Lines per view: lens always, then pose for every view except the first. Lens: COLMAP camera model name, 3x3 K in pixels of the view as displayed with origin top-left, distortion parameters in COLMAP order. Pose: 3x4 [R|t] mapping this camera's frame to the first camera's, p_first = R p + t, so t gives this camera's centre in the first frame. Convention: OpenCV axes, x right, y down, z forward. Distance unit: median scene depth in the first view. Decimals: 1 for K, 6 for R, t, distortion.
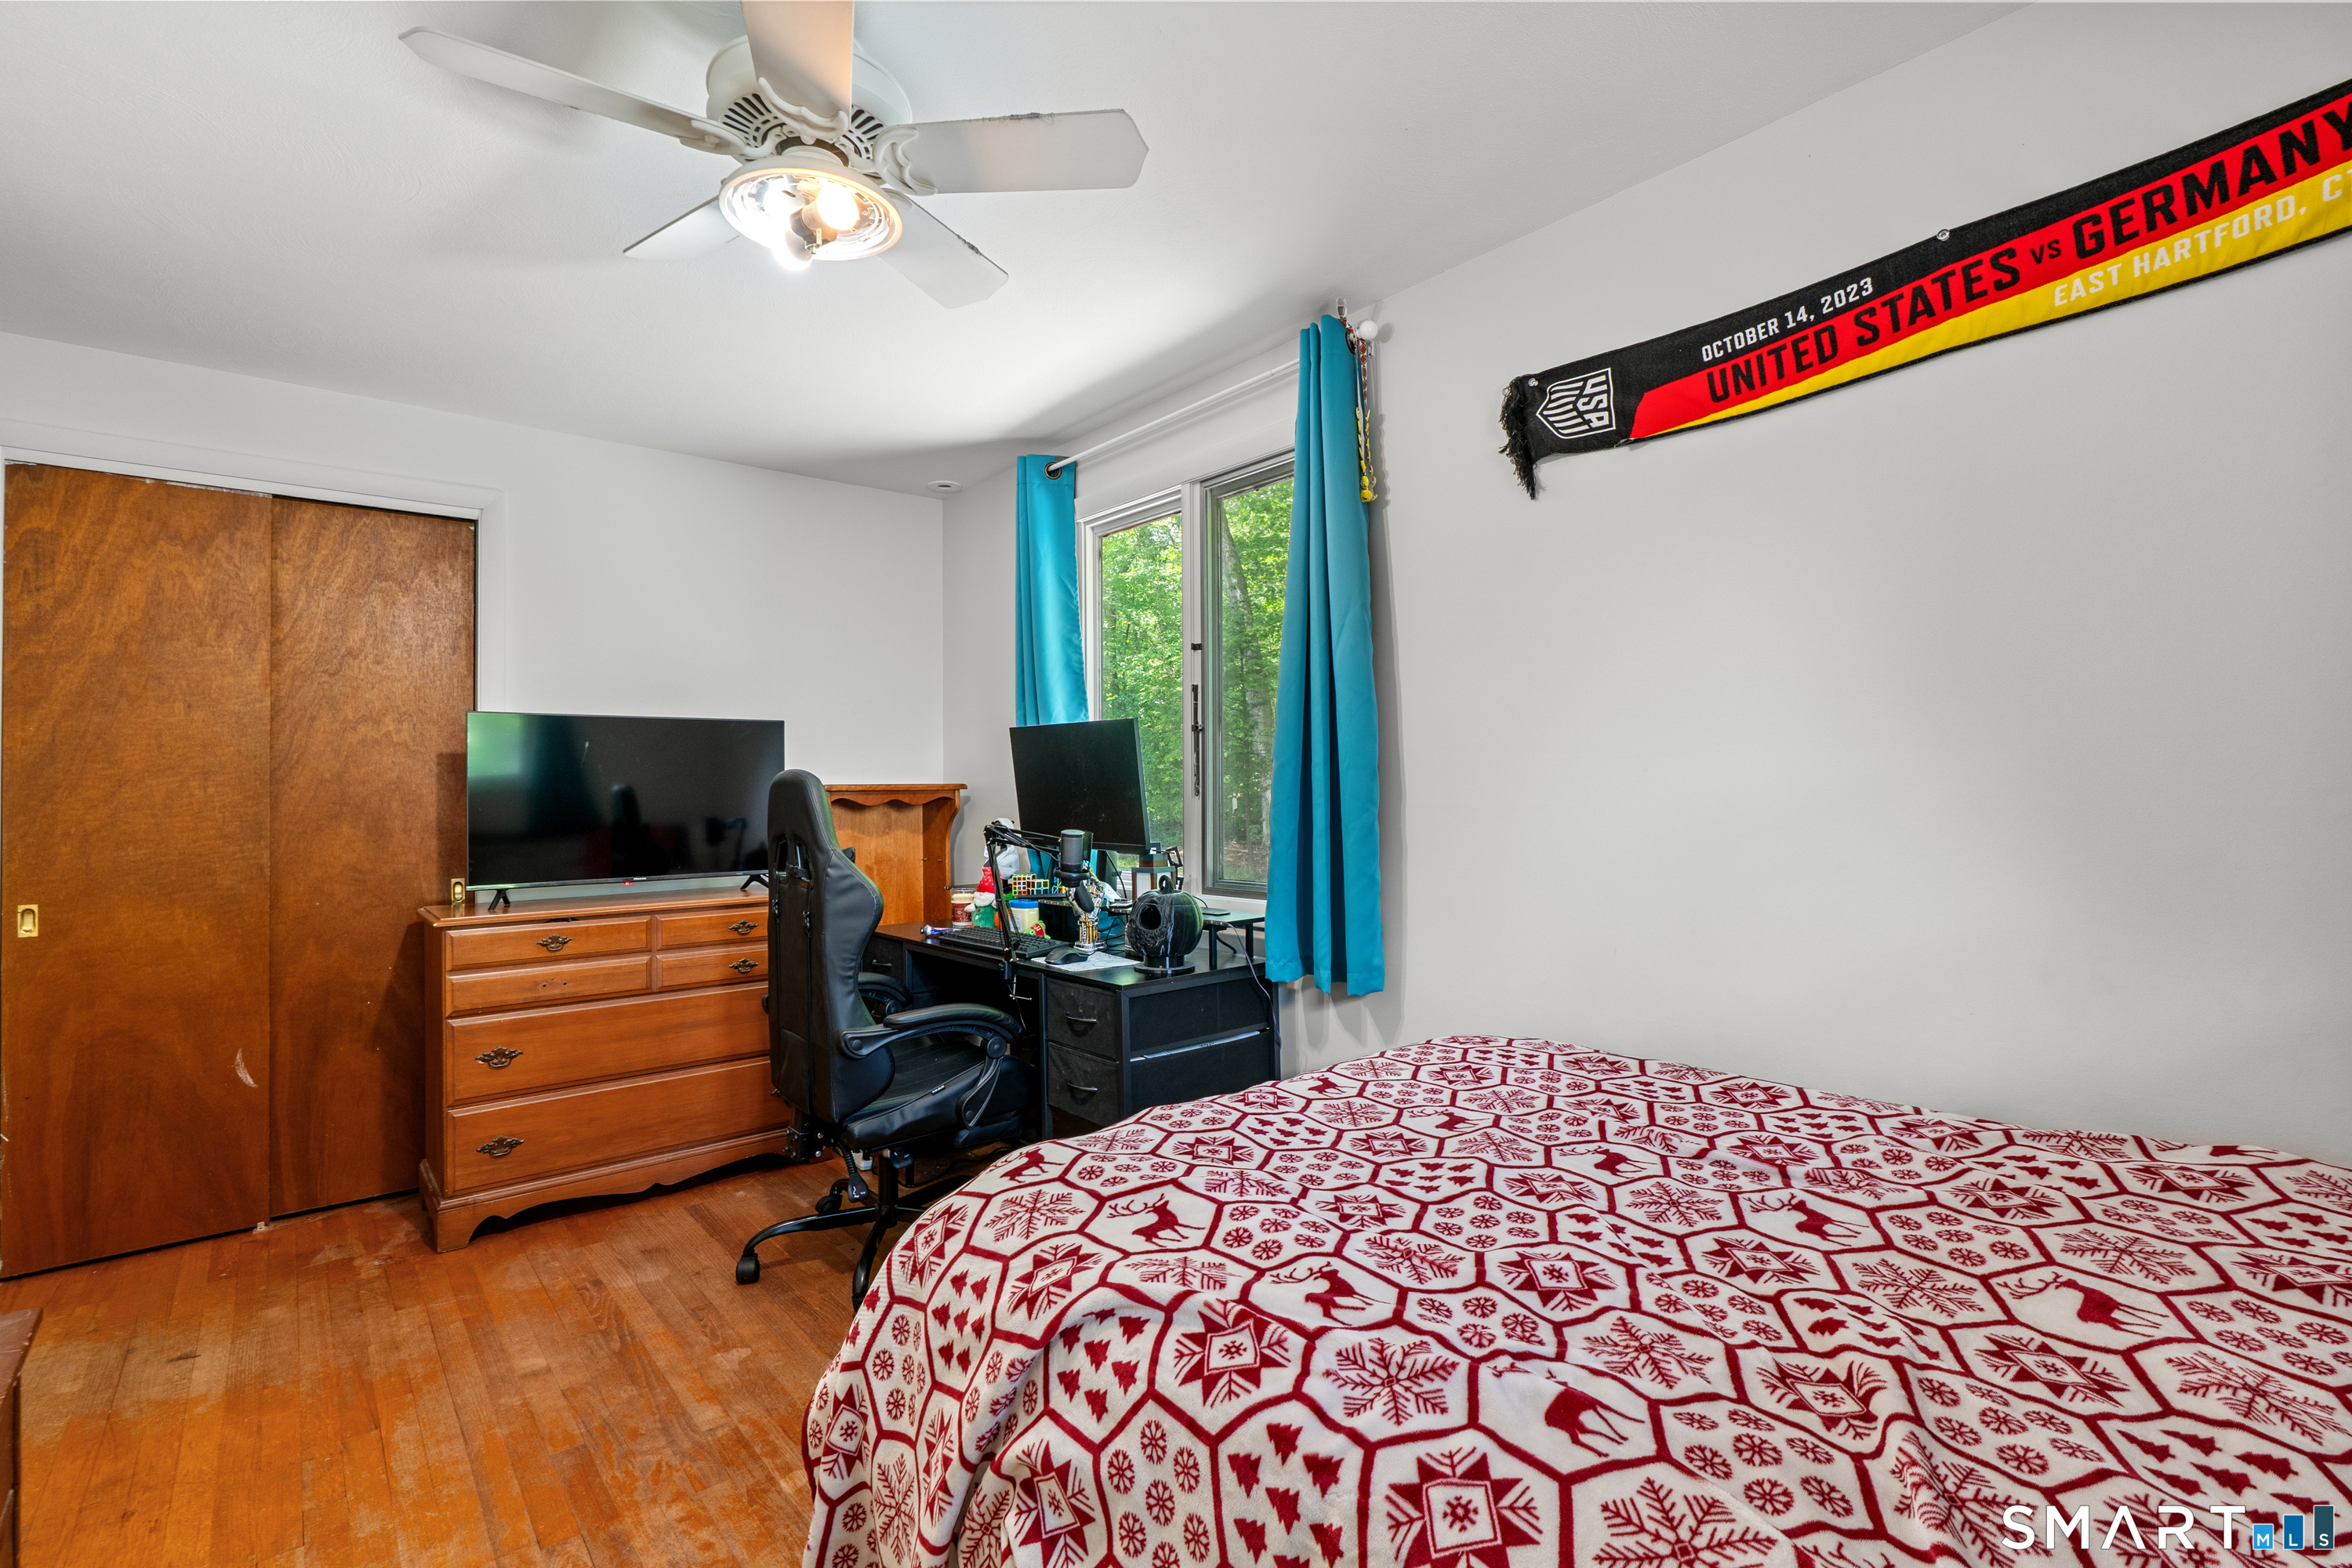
lens RADIAL K [[1085.8, 0, 1176.0], [0, 1085.8, 784.0], [0, 0, 1]] dist [0.000539, 0.000226]
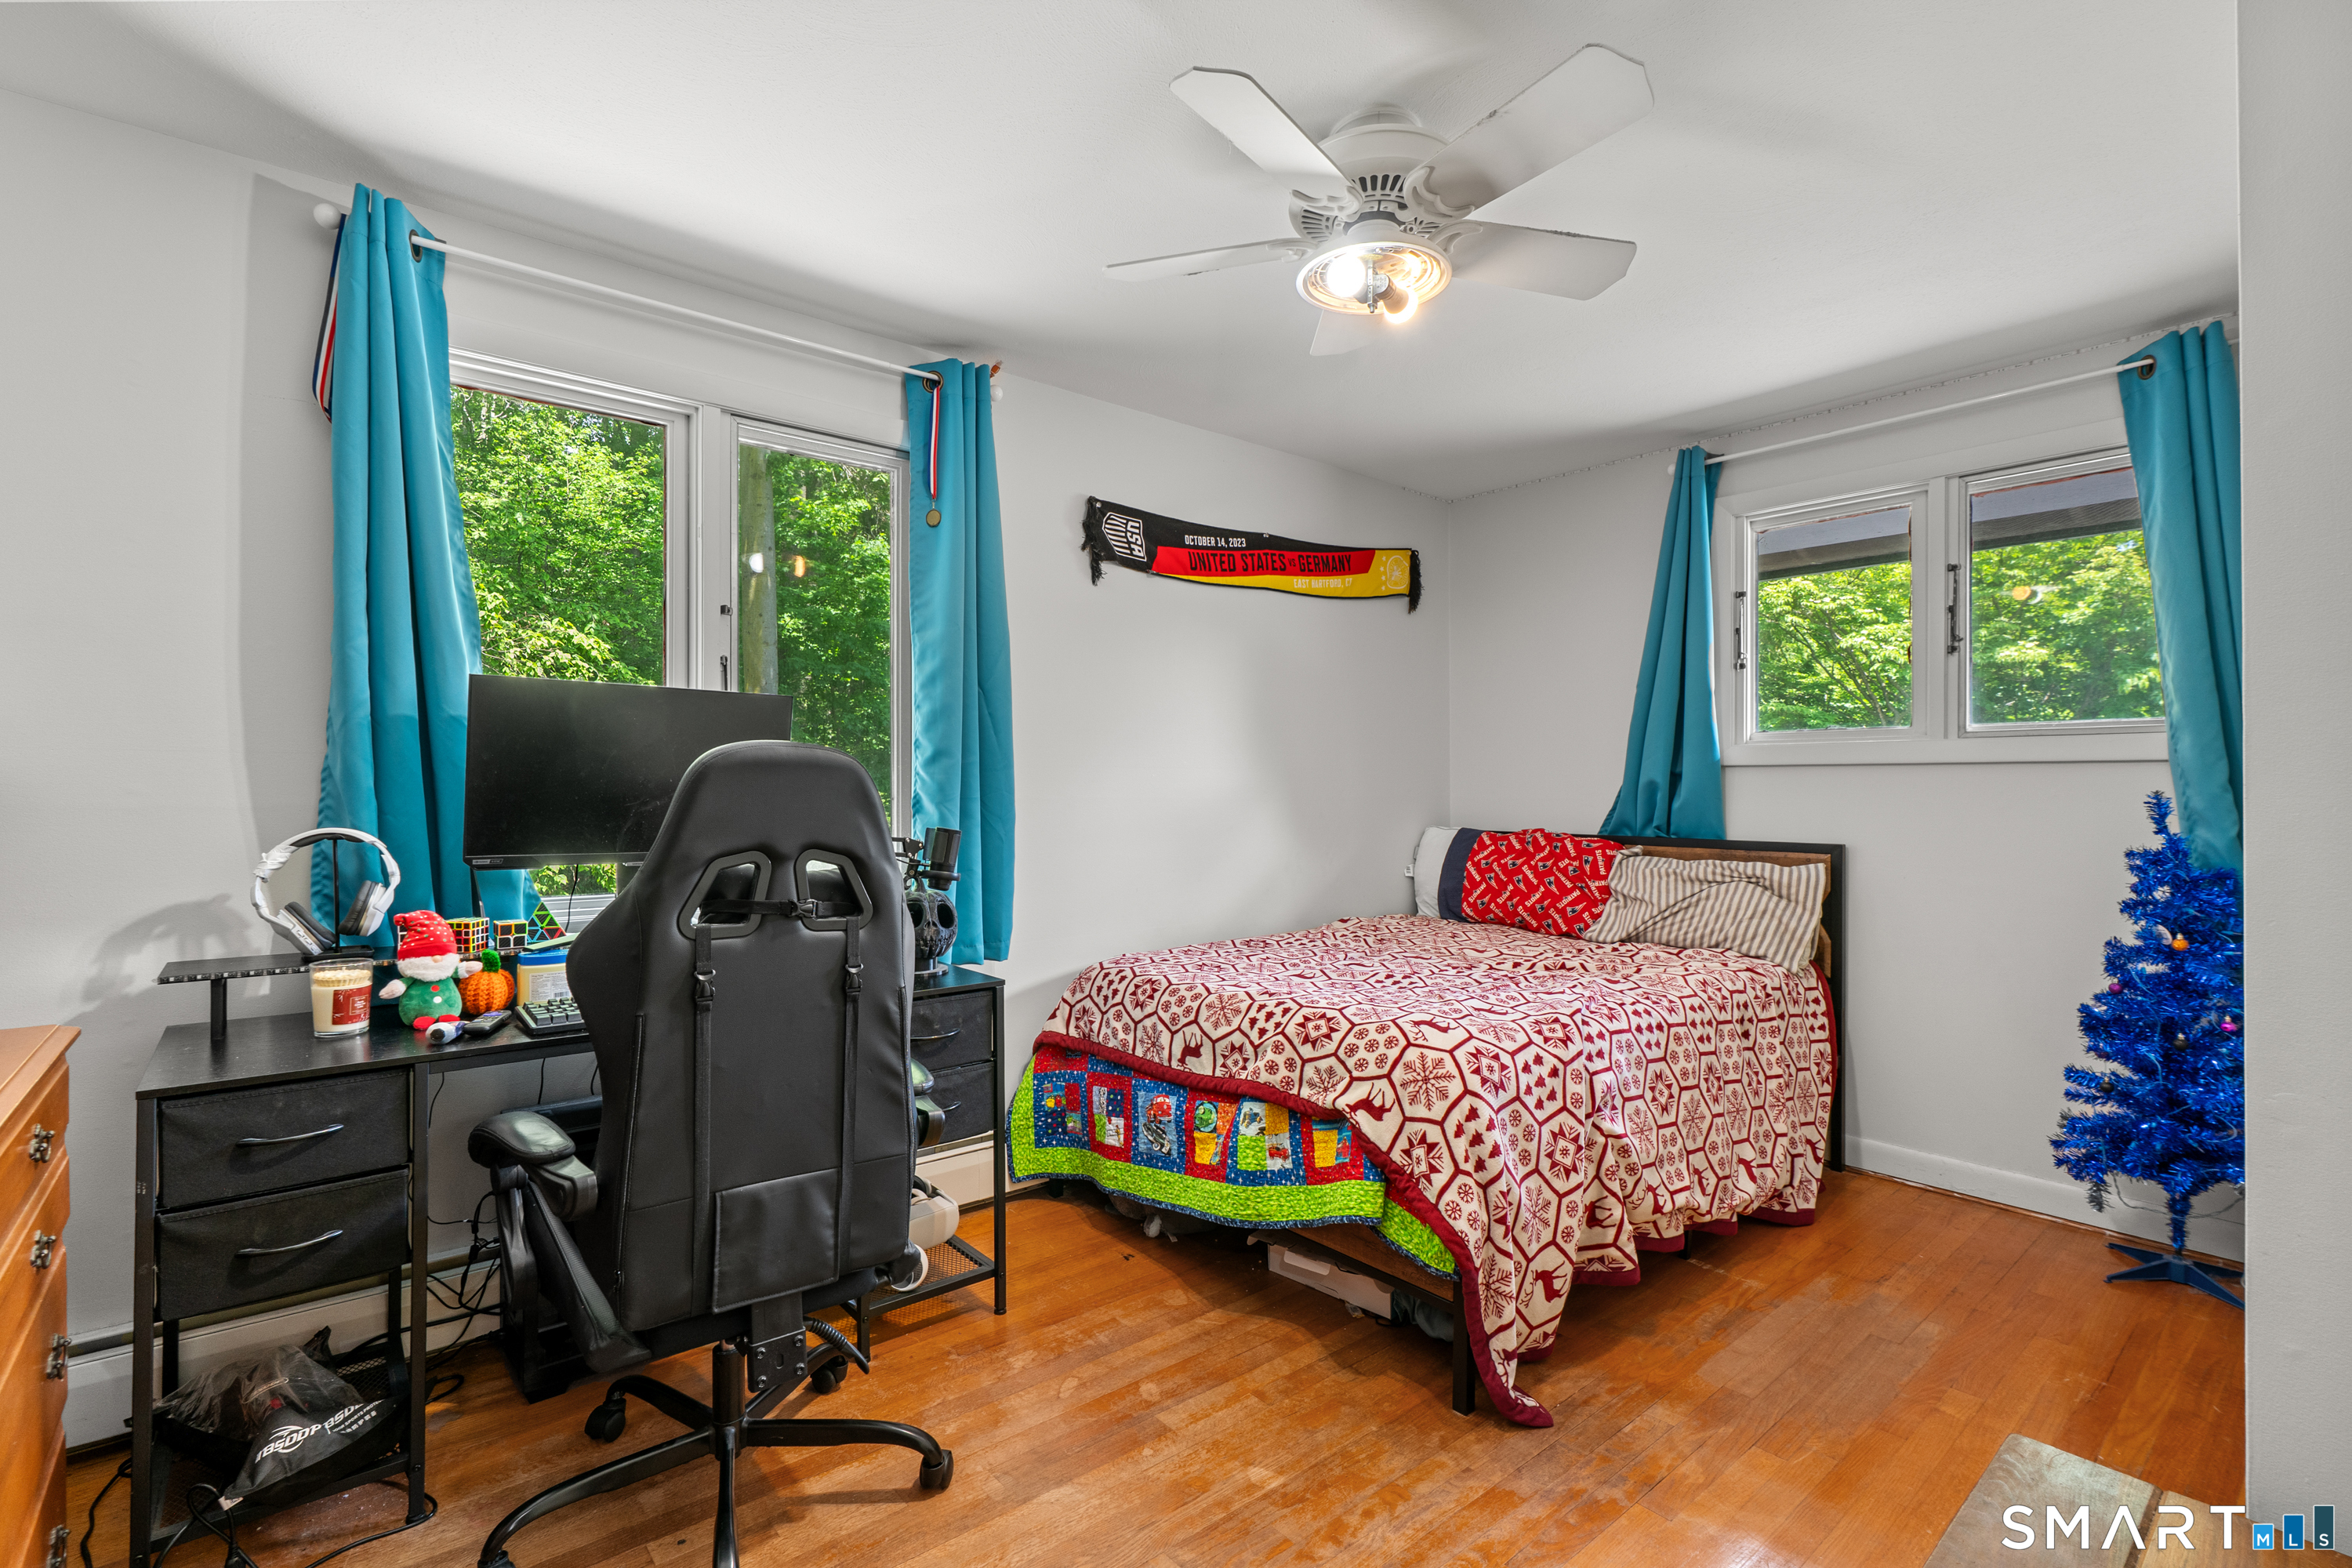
lens RADIAL K [[1085.8, 0, 1176.0], [0, 1085.8, 784.0], [0, 0, 1]] dist [0.000539, 0.000226]
pose [[-0.021317, 0.015145, 0.999658, -1.352000], [-0.006653, 0.999861, -0.015290, 0.027795], [-0.999751, -0.006977, -0.021213, 1.127425]]
